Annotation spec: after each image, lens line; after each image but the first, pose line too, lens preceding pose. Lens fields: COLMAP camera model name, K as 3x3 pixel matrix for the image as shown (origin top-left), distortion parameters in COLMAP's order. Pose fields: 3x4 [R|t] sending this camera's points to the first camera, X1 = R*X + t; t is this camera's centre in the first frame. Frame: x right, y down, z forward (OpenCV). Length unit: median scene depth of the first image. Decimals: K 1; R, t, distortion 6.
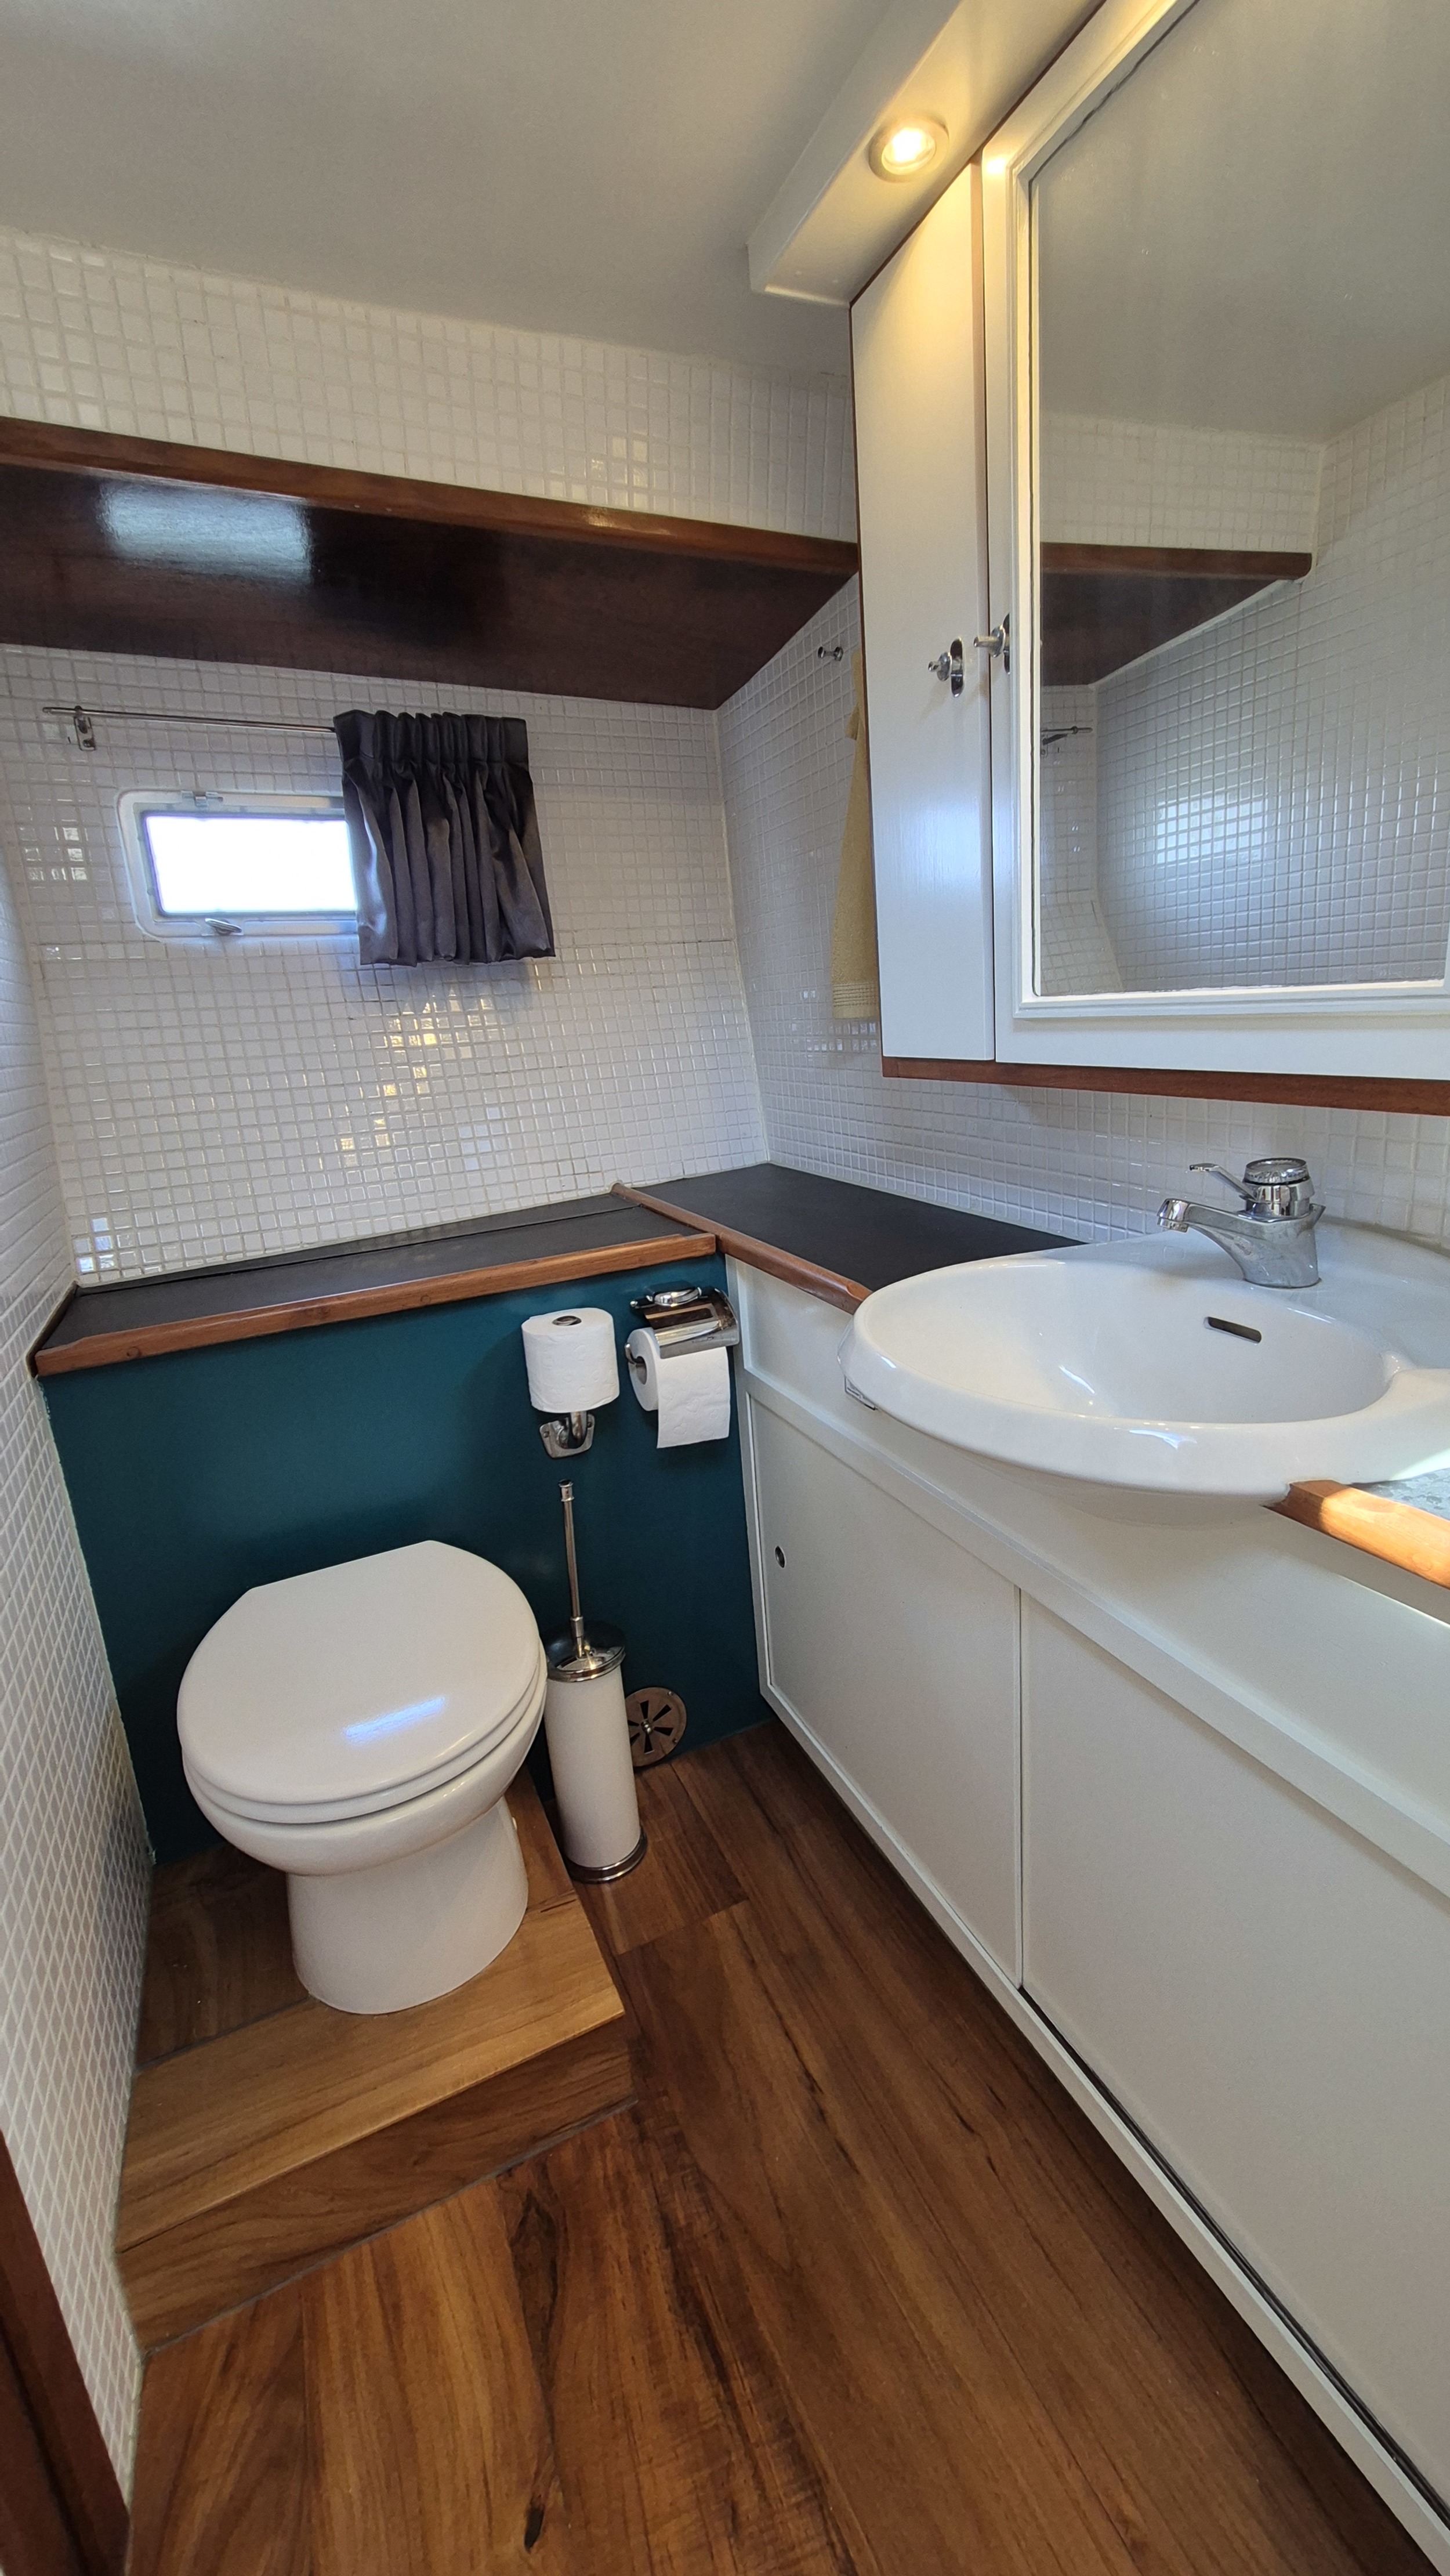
lens RADIAL K [[1058.3, 0, 720.4], [0, 1058.3, 1278.9], [0, 0, 1]] dist [-0.001703, 0.000766]
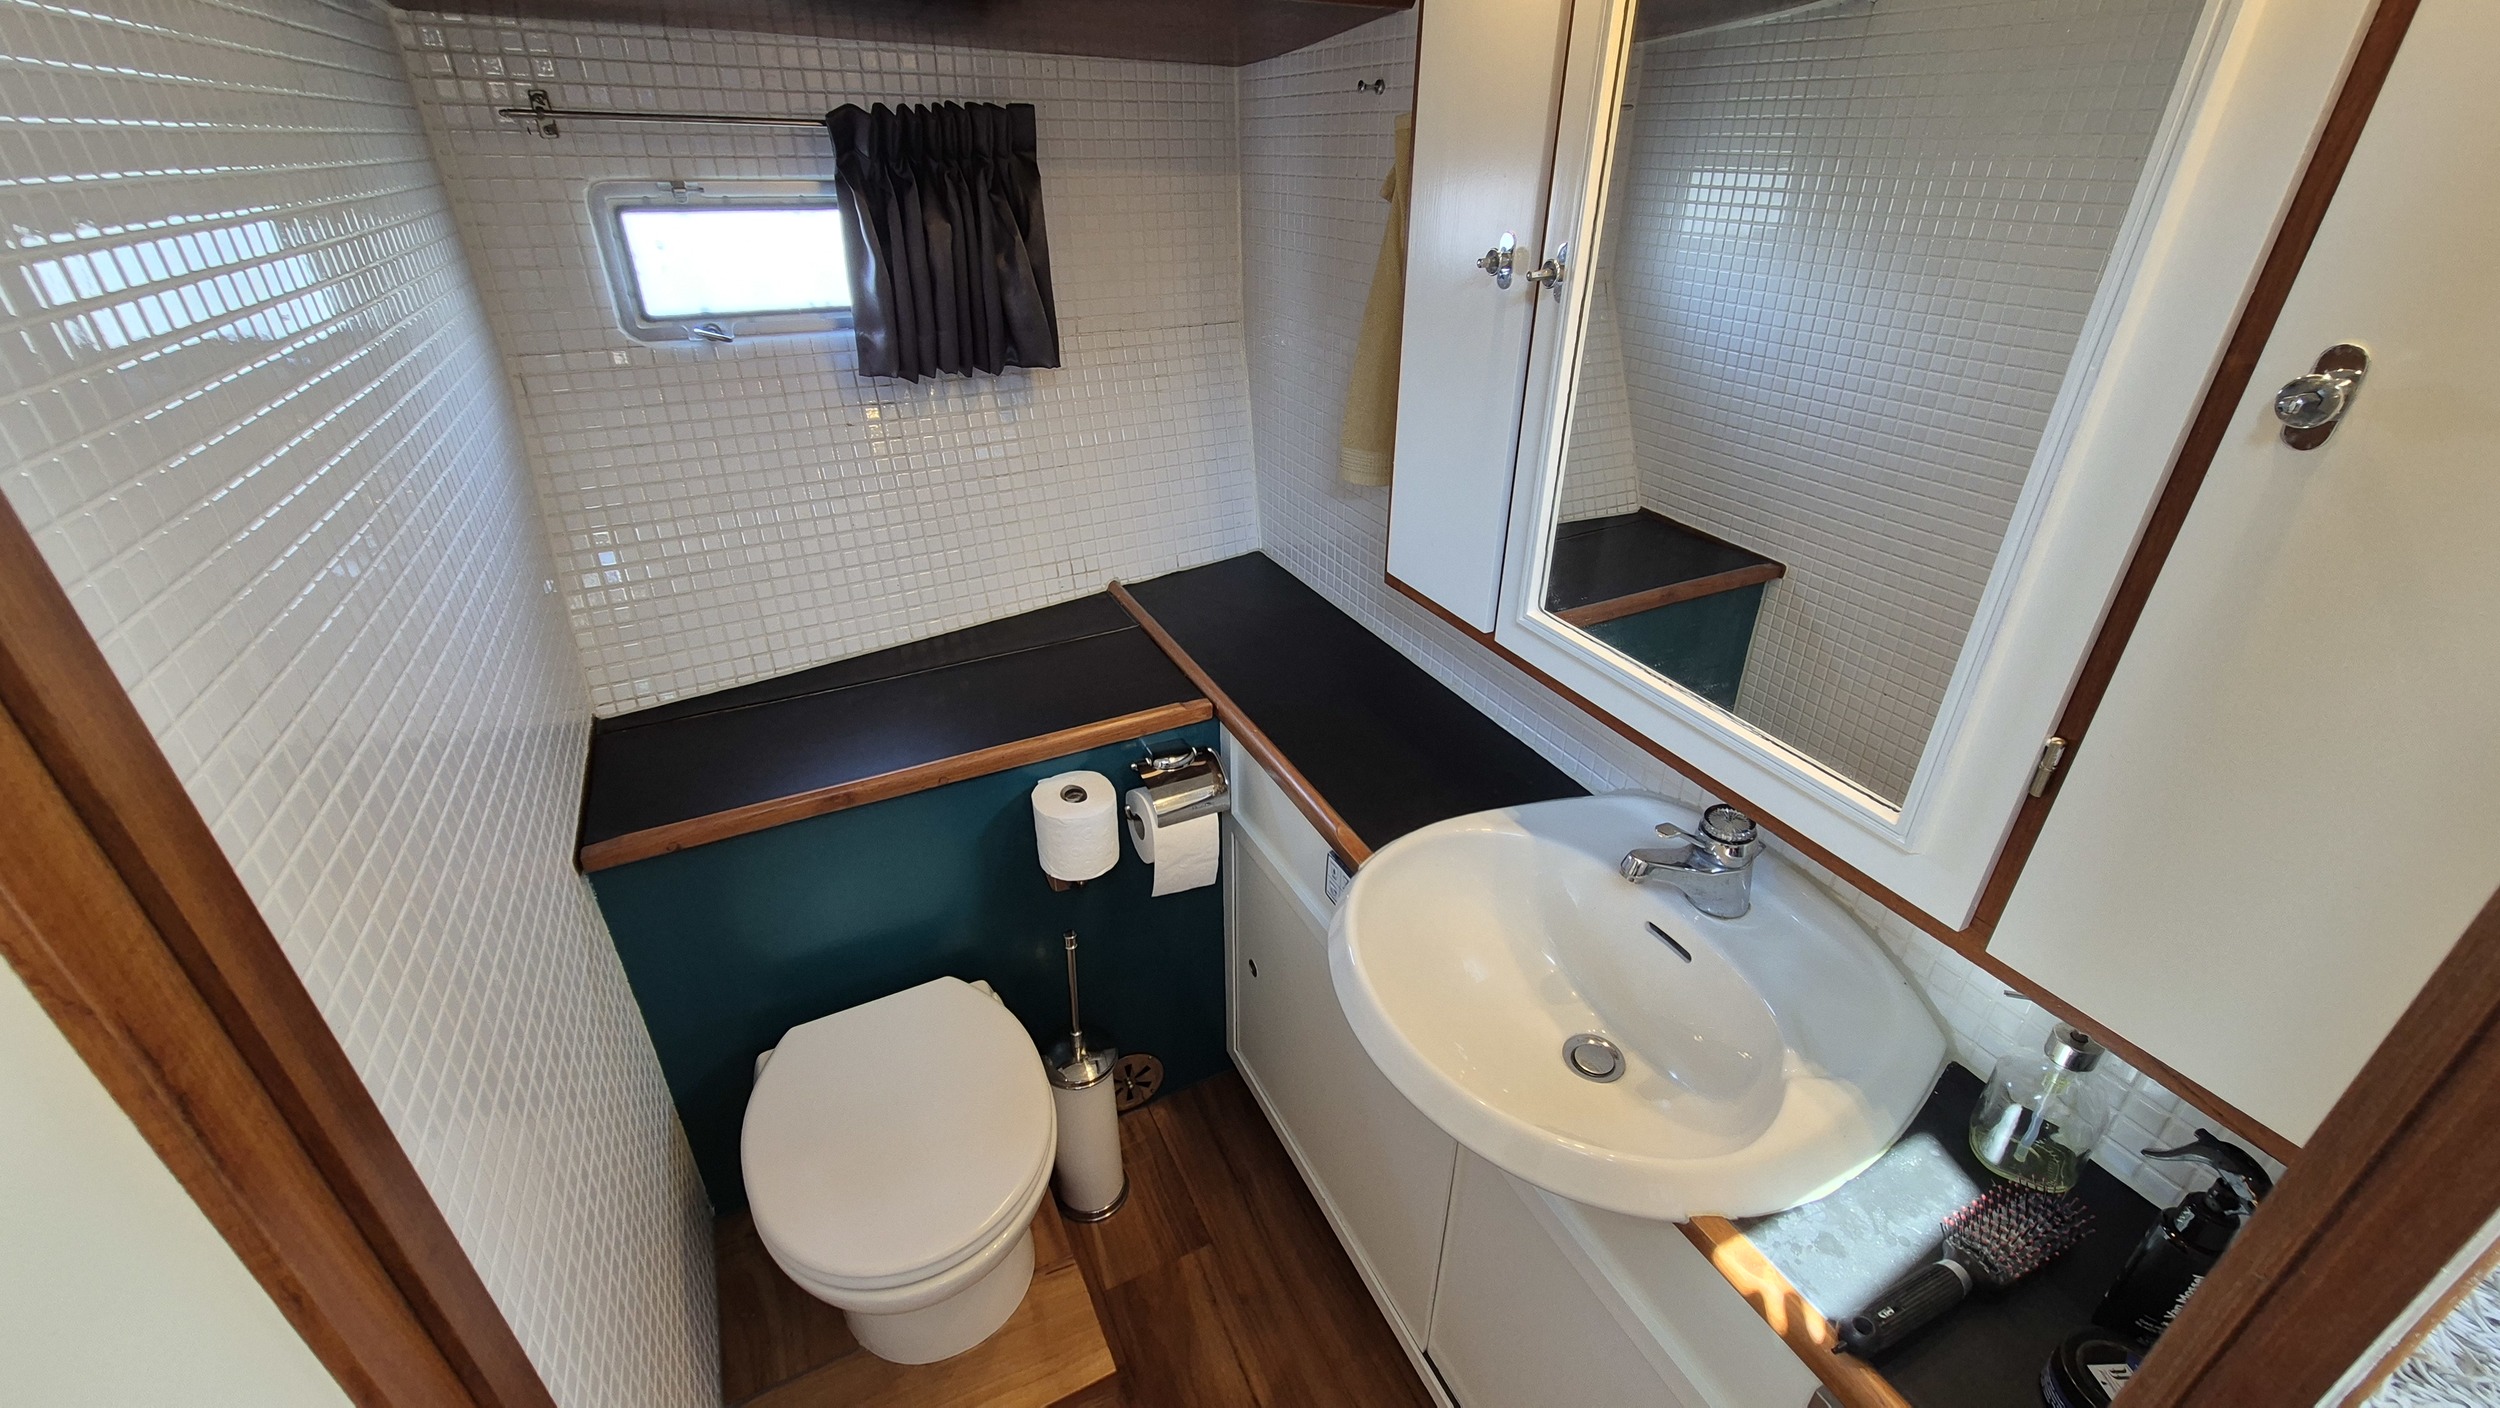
lens RADIAL K [[1027.8, 0, 1238.3], [0, 1027.8, 702.1], [0, 0, 1]] dist [0.001802, -0.000881]
pose [[0.996847, 0.047350, 0.063675, -0.044064], [-0.061604, 0.967591, 0.244895, -0.284415], [-0.050015, -0.248045, 0.967457, -0.001973]]
